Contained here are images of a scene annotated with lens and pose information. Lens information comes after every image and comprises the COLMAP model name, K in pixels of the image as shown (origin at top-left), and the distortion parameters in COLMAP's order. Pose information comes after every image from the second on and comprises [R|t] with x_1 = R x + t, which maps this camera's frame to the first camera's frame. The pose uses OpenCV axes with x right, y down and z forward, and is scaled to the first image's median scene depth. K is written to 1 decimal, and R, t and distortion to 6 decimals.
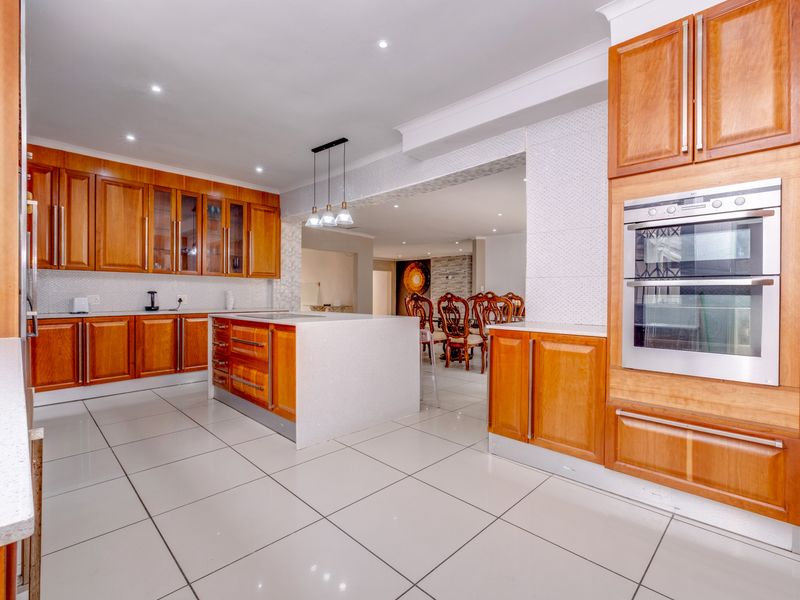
lens RADIAL K [[384.0, 0, 379.6], [0, 384.0, 297.8], [0, 0, 1]] dist [0.001589, 0.000395]
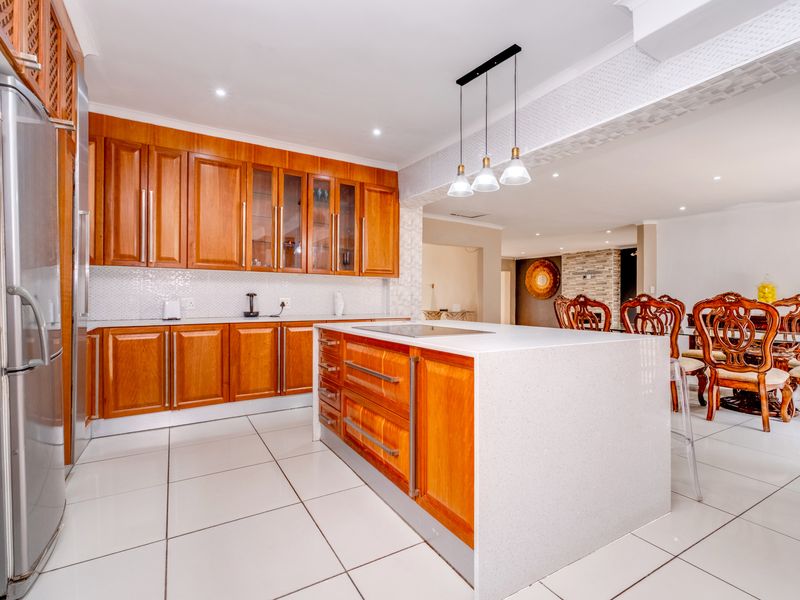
lens RADIAL K [[384.0, 0, 379.6], [0, 384.0, 297.8], [0, 0, 1]] dist [0.001589, 0.000395]
pose [[0.967853, -0.001174, -0.251512, -0.123930], [-0.001448, 0.999947, -0.010241, 0.000477], [0.251511, 0.010275, 0.967800, 0.285155]]
